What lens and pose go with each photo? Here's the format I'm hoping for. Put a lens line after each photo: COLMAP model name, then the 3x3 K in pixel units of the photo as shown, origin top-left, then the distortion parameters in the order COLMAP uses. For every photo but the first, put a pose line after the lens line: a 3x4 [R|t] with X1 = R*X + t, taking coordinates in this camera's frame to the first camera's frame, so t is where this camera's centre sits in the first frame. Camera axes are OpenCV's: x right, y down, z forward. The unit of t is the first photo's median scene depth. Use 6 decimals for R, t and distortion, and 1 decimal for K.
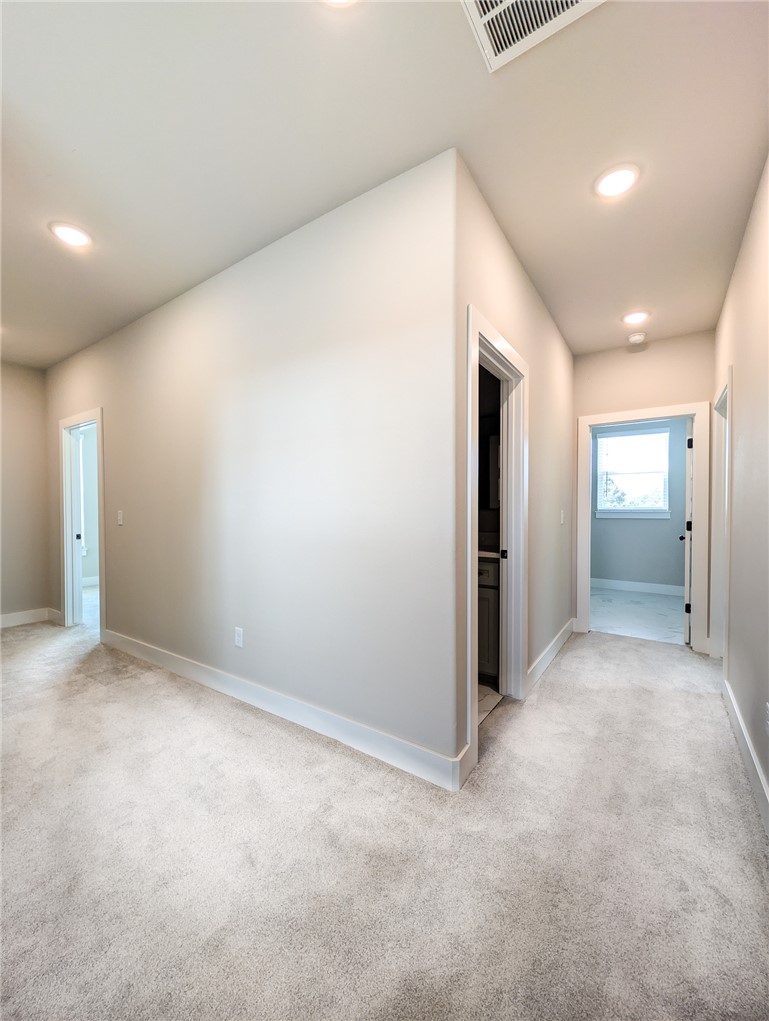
lens RADIAL K [[406.5, 0, 383.4], [0, 406.5, 514.3], [0, 0, 1]] dist [0.000922, 0.000074]
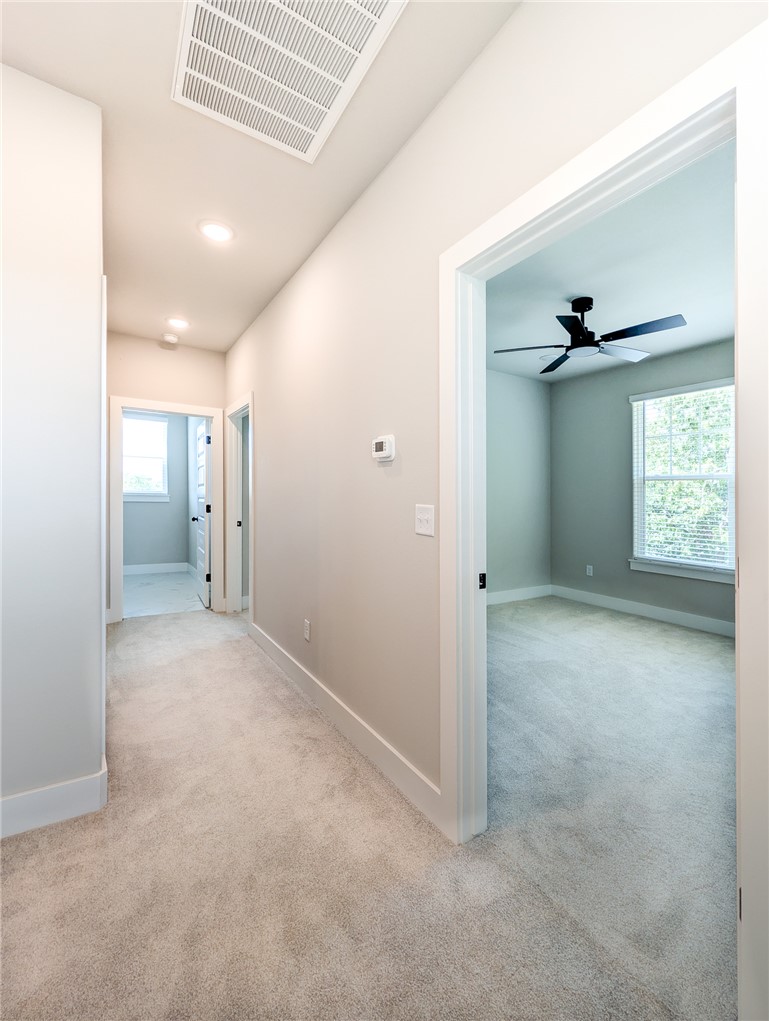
lens RADIAL K [[430.8, 0, 386.1], [0, 430.8, 467.2], [0, 0, 1]] dist [0.000614, 0.000231]
pose [[0.395072, 0.073816, 0.915680, -0.278616], [-0.013432, 0.997124, -0.074587, -0.007349], [-0.918552, 0.017168, 0.394927, 0.013148]]
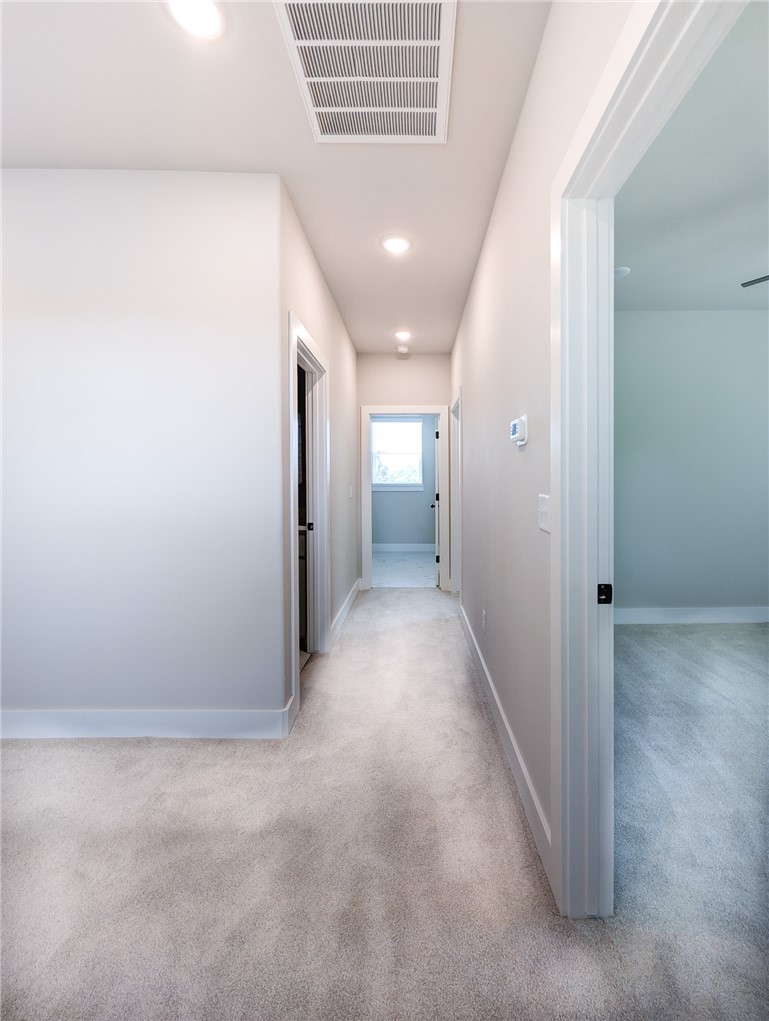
lens RADIAL K [[415.8, 0, 418.1], [0, 415.8, 467.5], [0, 0, 1]] dist [0.000152, 0.000108]
pose [[0.818990, 0.019626, 0.573473, -0.108804], [0.006641, 0.999024, -0.043674, -0.011887], [-0.573770, 0.039576, 0.818060, -0.107341]]
